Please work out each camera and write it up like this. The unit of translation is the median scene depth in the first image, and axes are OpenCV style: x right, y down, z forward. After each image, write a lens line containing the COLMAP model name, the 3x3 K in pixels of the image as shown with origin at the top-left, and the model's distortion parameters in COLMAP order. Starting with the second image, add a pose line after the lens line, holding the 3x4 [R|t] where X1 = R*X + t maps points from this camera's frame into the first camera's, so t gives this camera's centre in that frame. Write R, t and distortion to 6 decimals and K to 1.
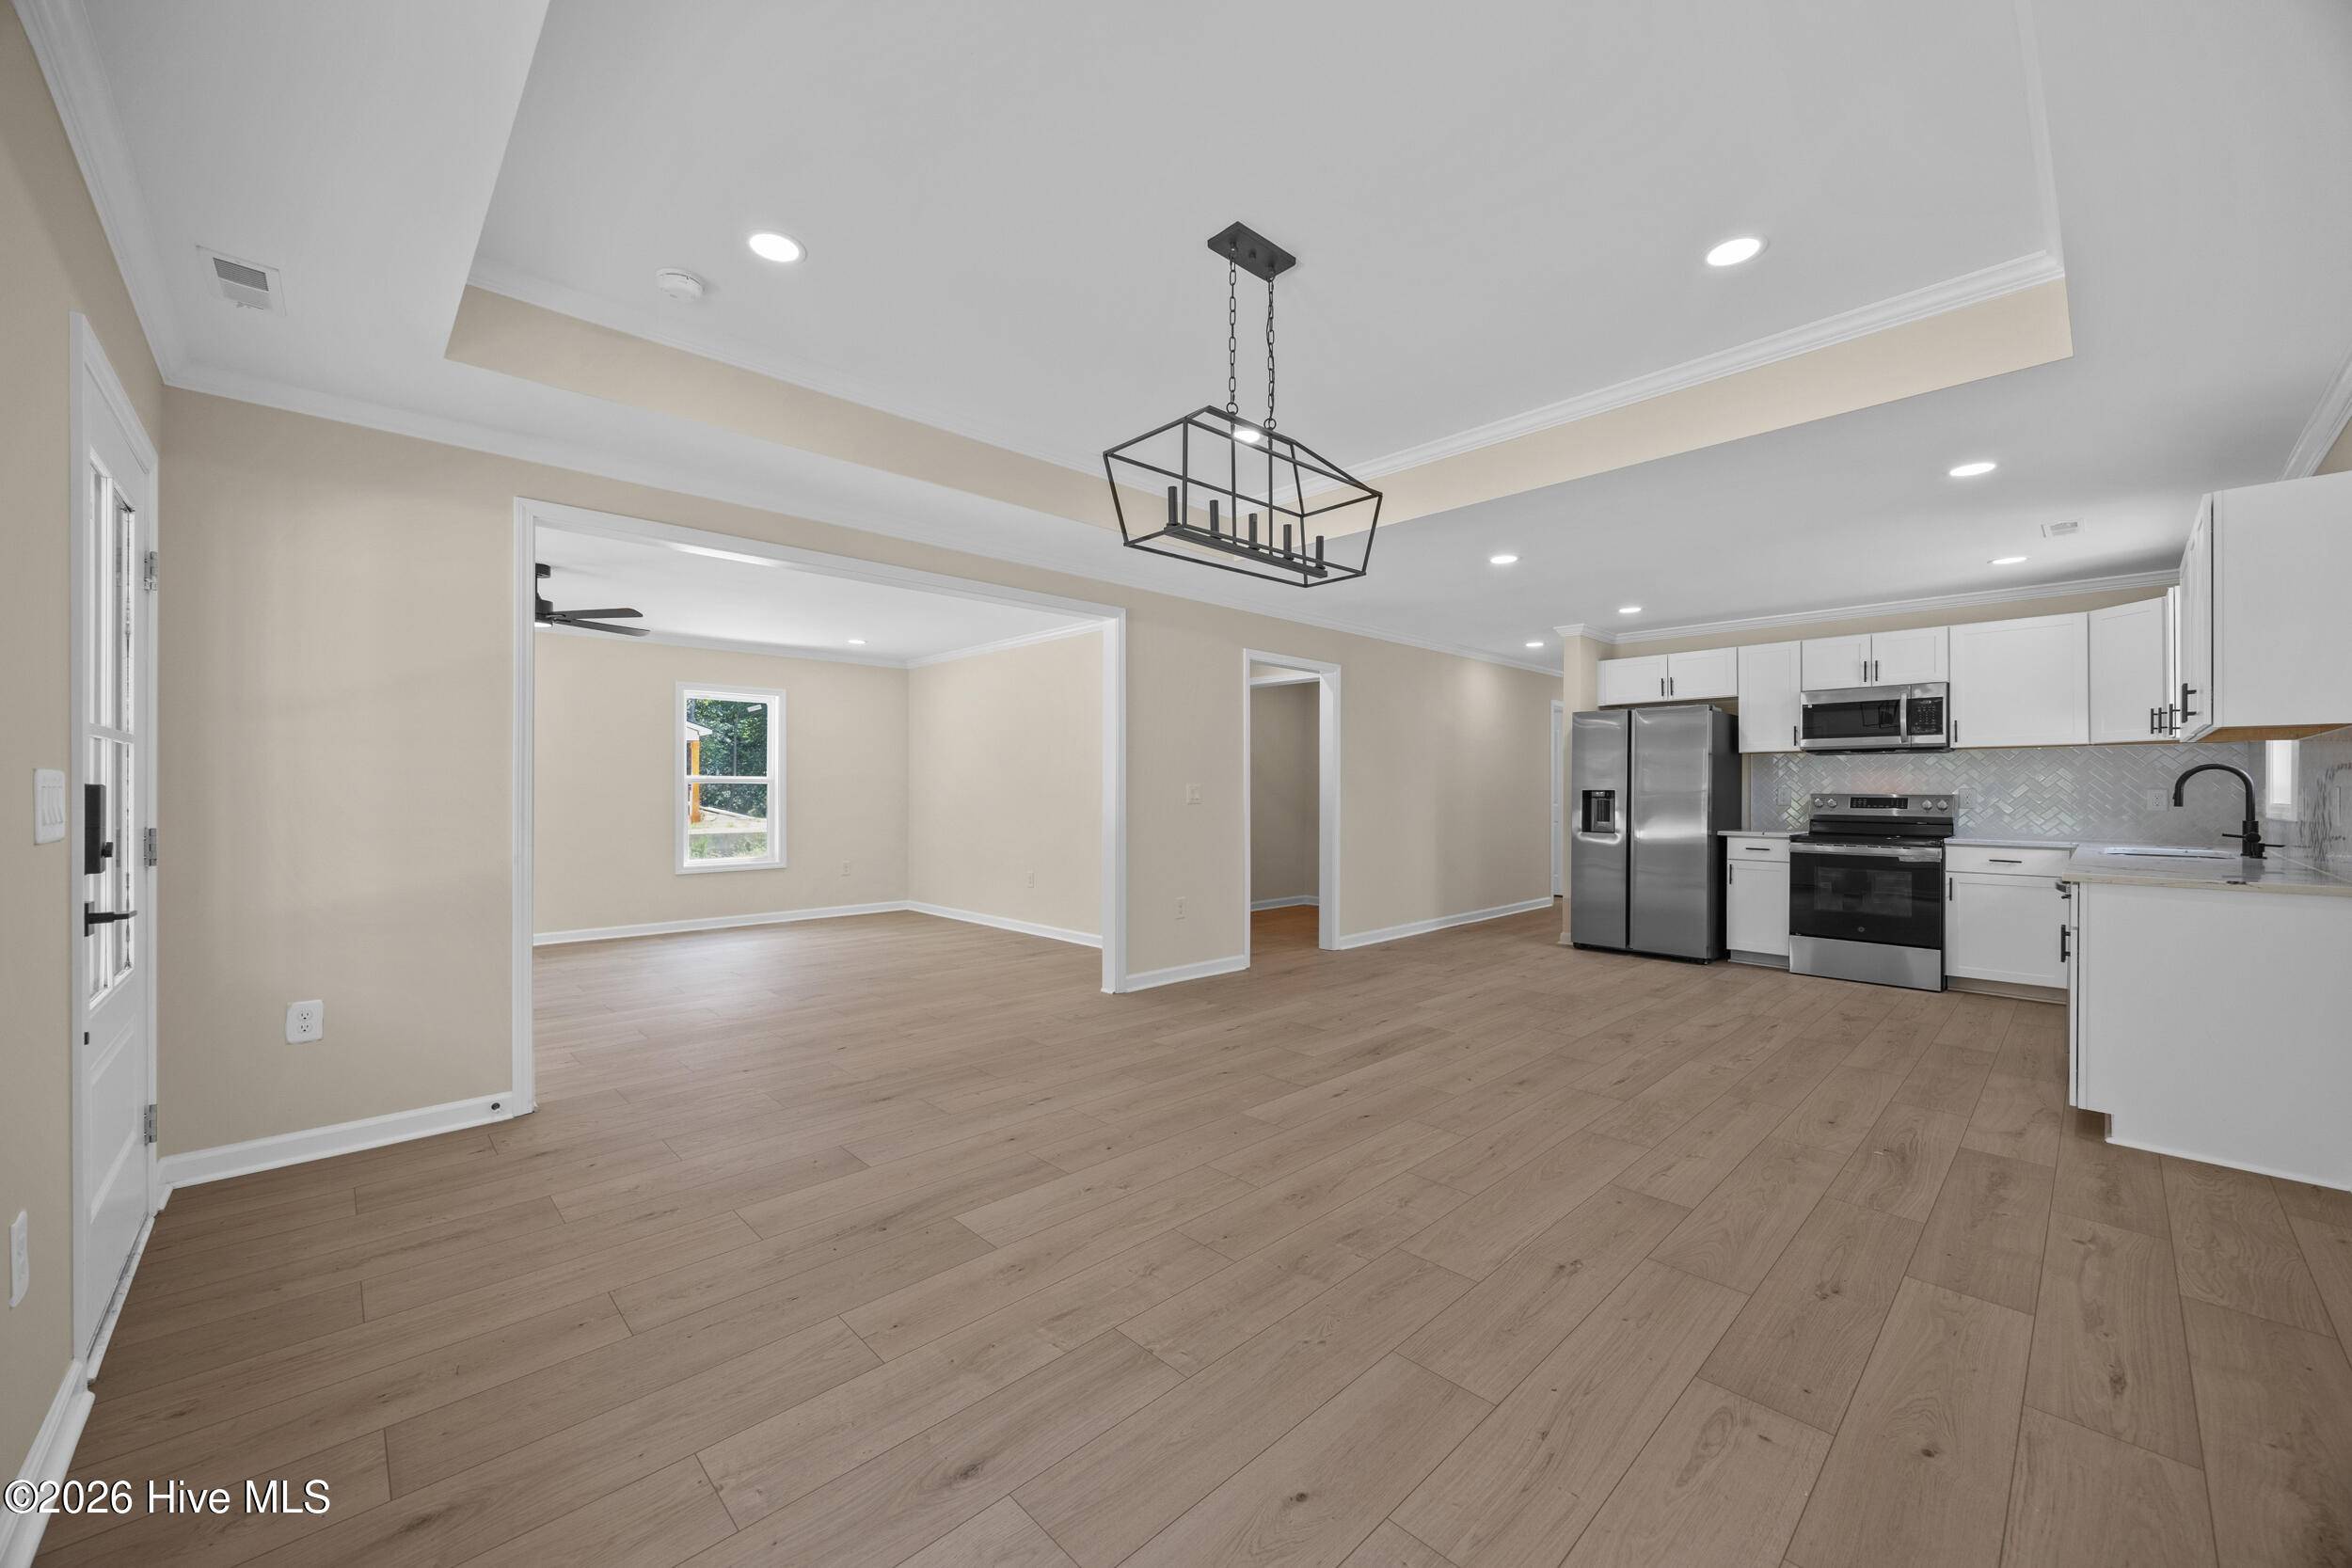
lens RADIAL K [[897.0, 0, 1164.2], [0, 897.0, 784.6], [0, 0, 1]] dist [-0.001218, -0.000475]
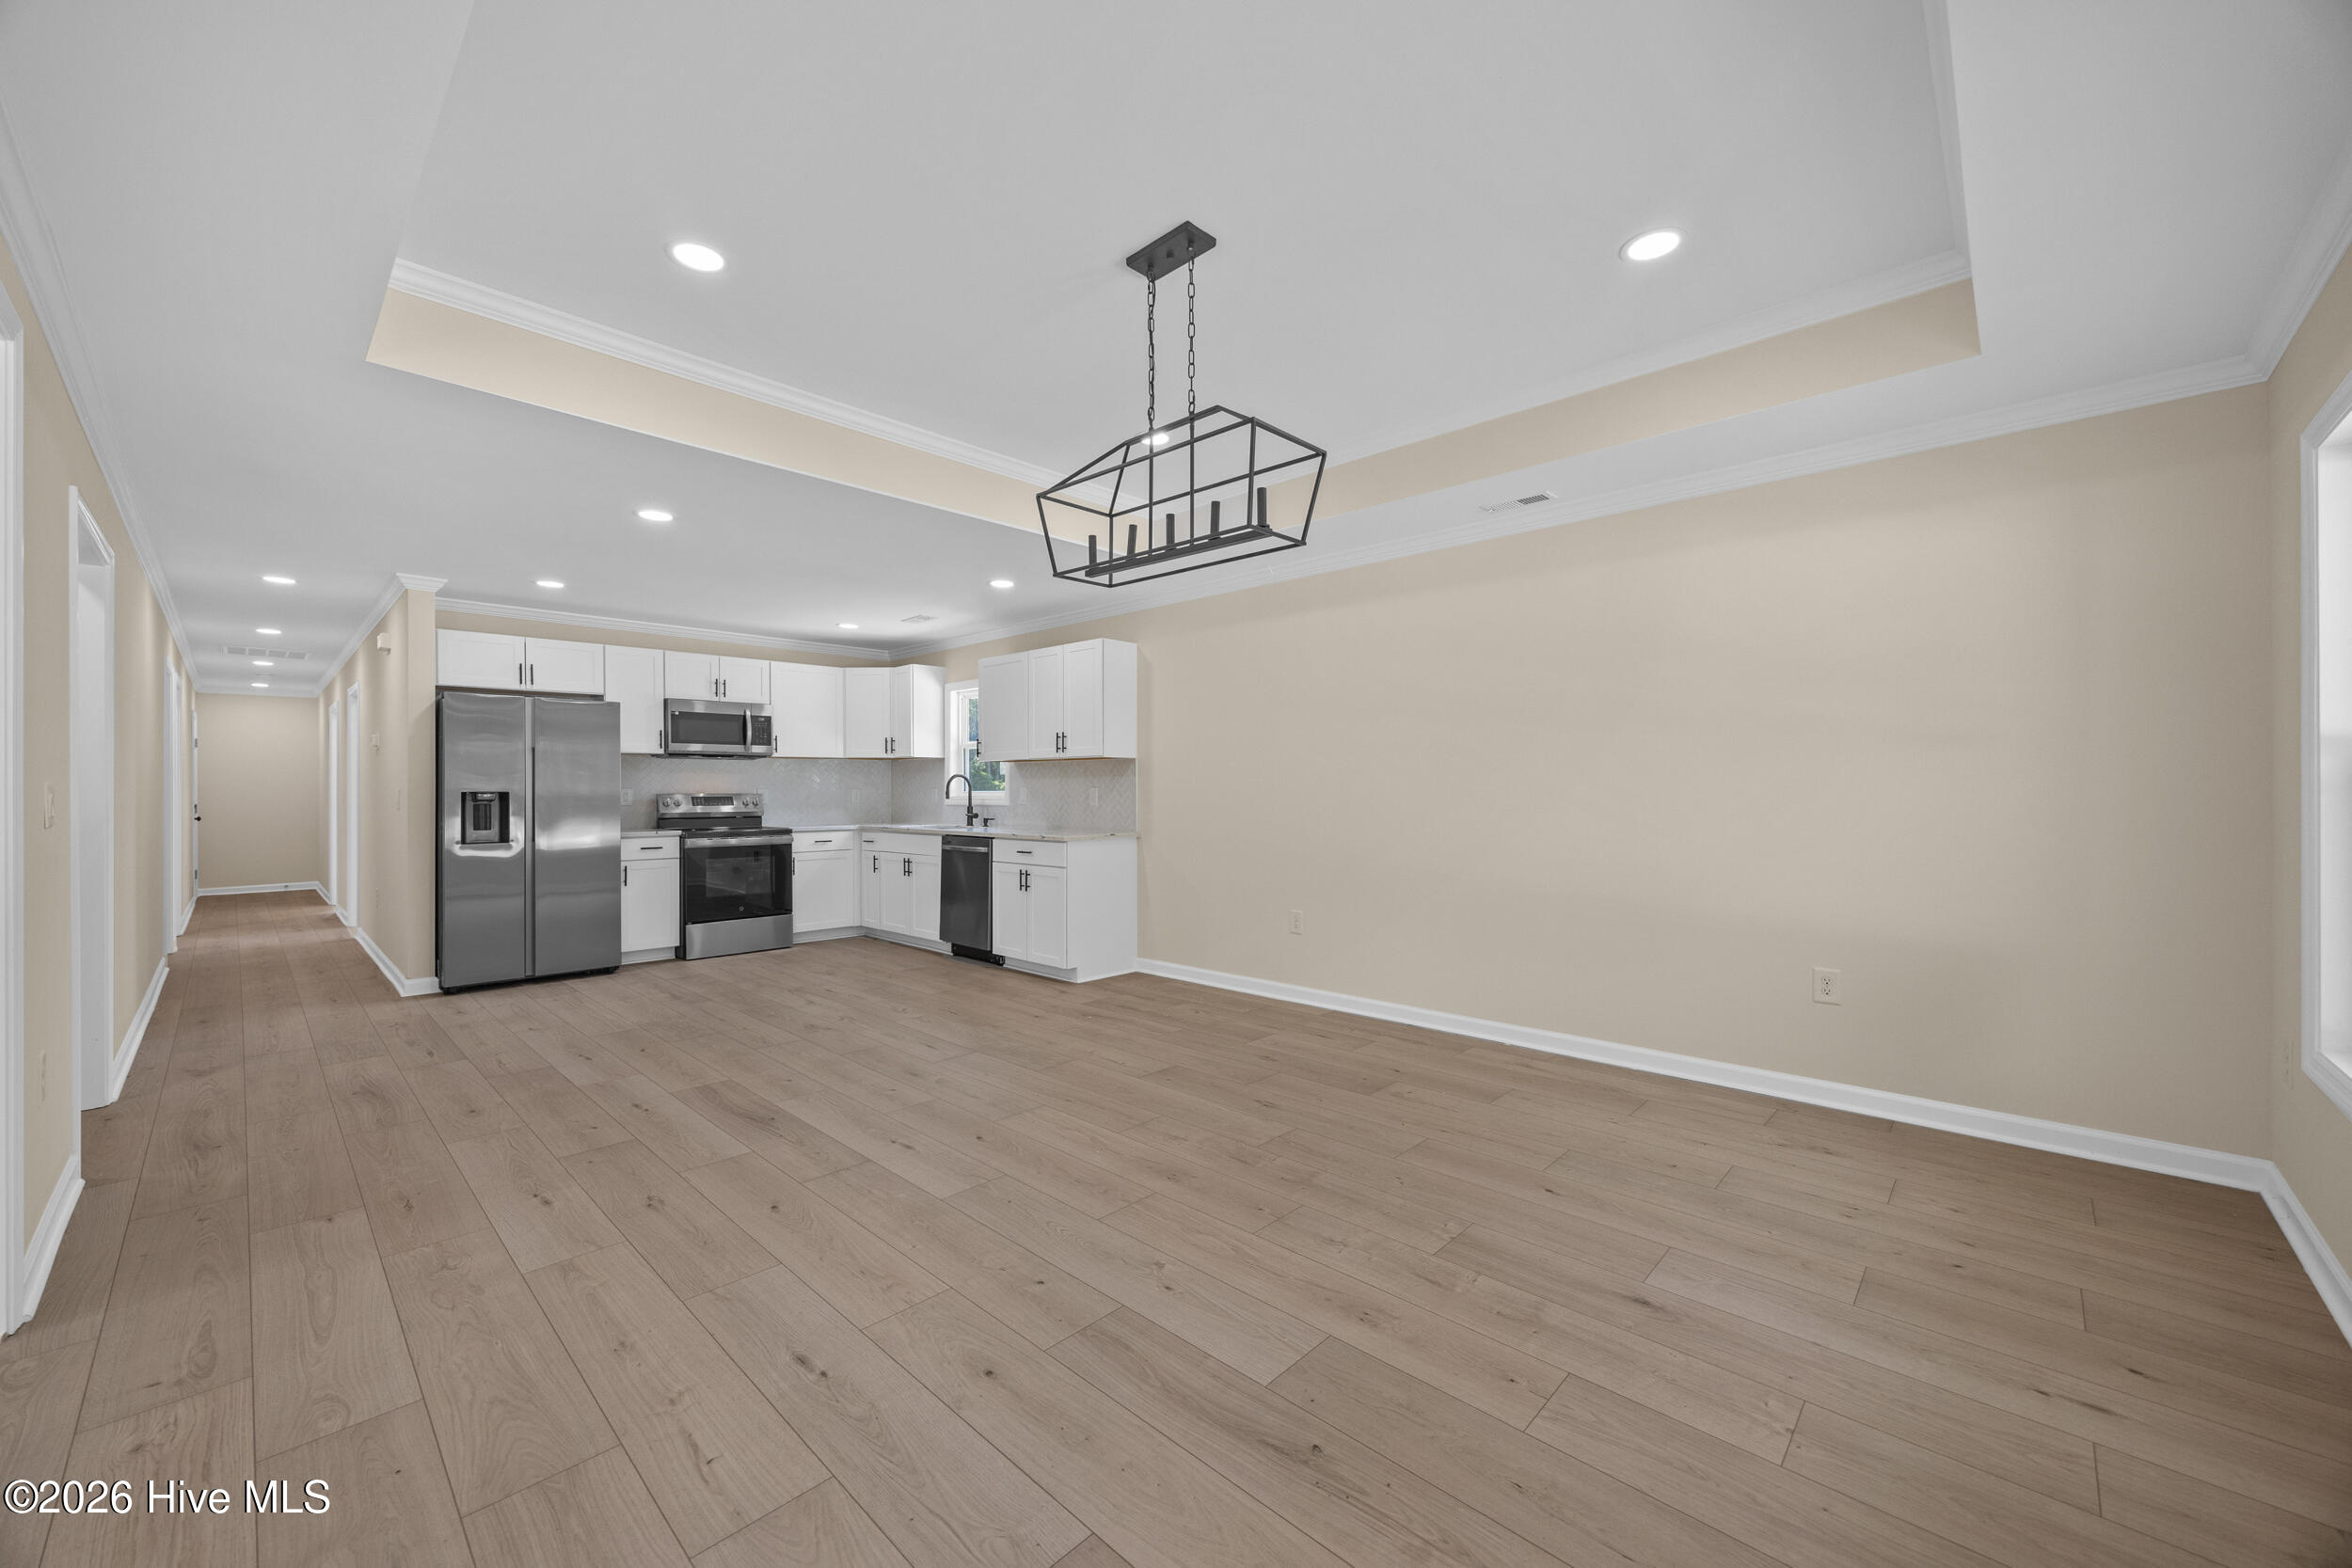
lens RADIAL K [[891.8, 0, 1174.9], [0, 891.8, 793.1], [0, 0, 1]] dist [-0.001574, 0.000143]
pose [[-0.051484, -0.007233, 0.998648, -0.575946], [-0.002349, 0.999972, 0.007121, 0.000444], [-0.998671, -0.001979, -0.051500, 0.676756]]
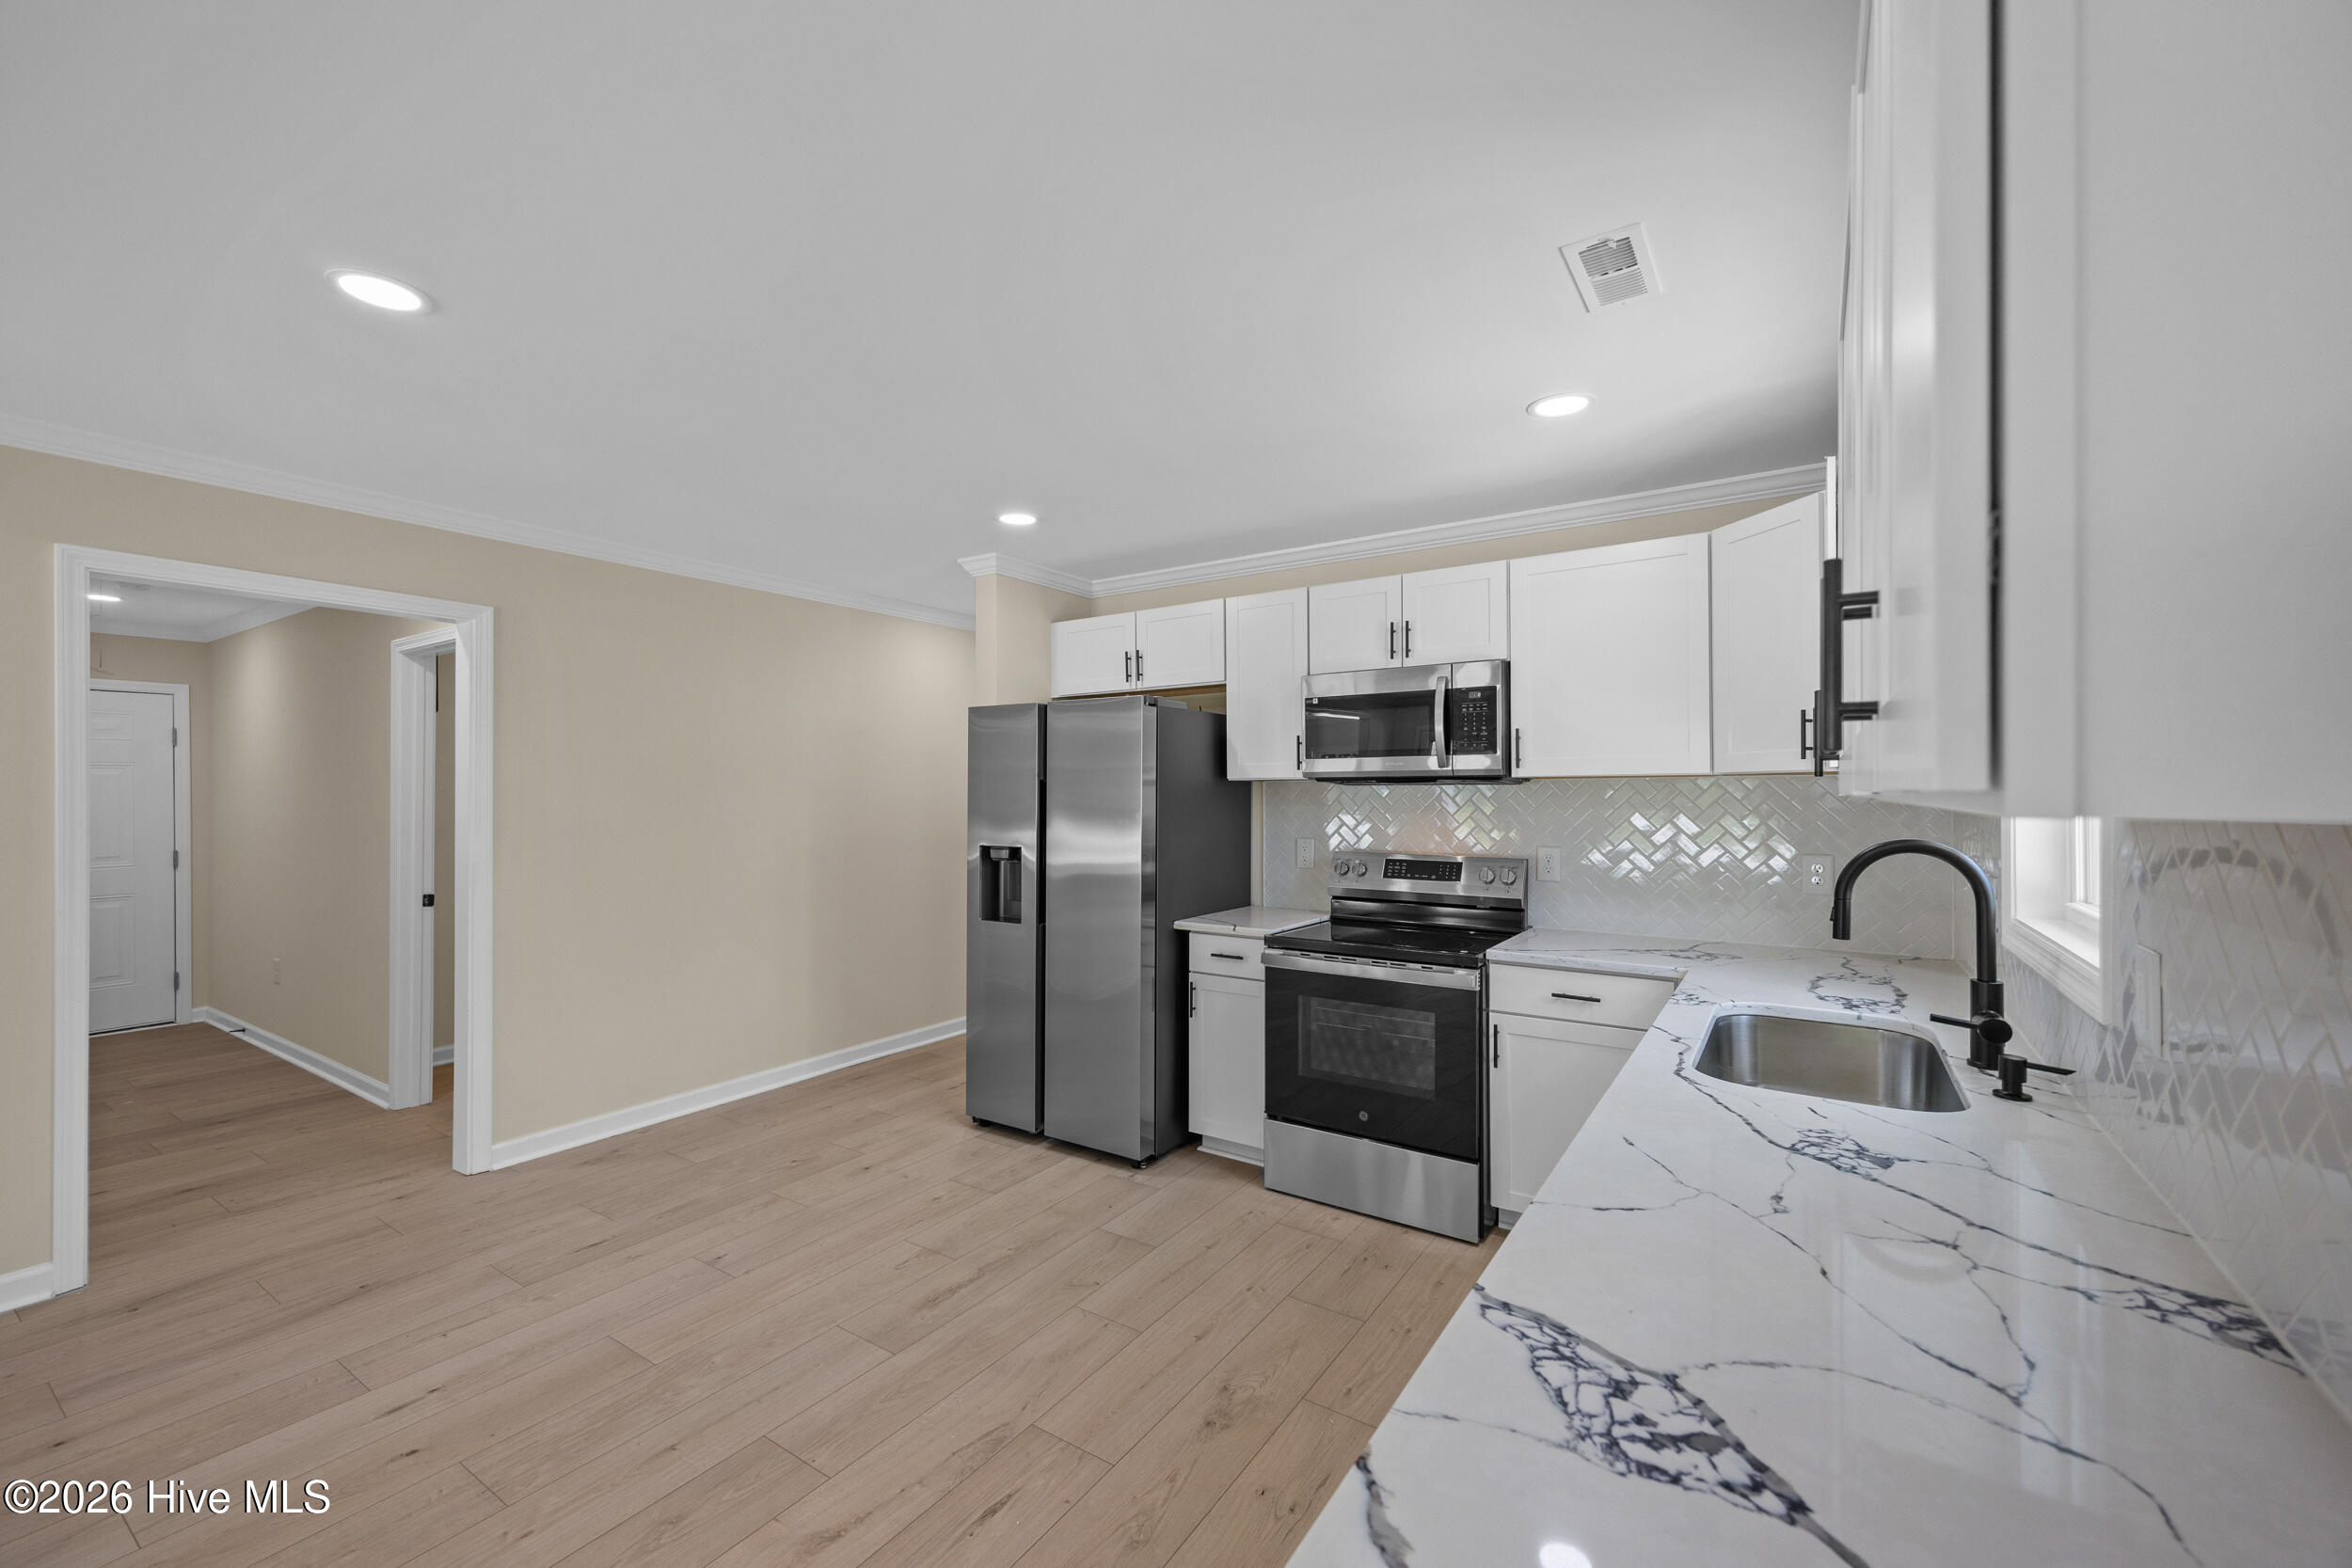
lens RADIAL K [[947.9, 0, 1170.8], [0, 947.9, 788.8], [0, 0, 1]] dist [0.011564, -0.001424]
pose [[0.975456, -0.003179, 0.220173, 0.743004], [0.002951, 0.999995, 0.001364, -0.048989], [-0.220177, -0.000681, 0.975460, 0.645787]]
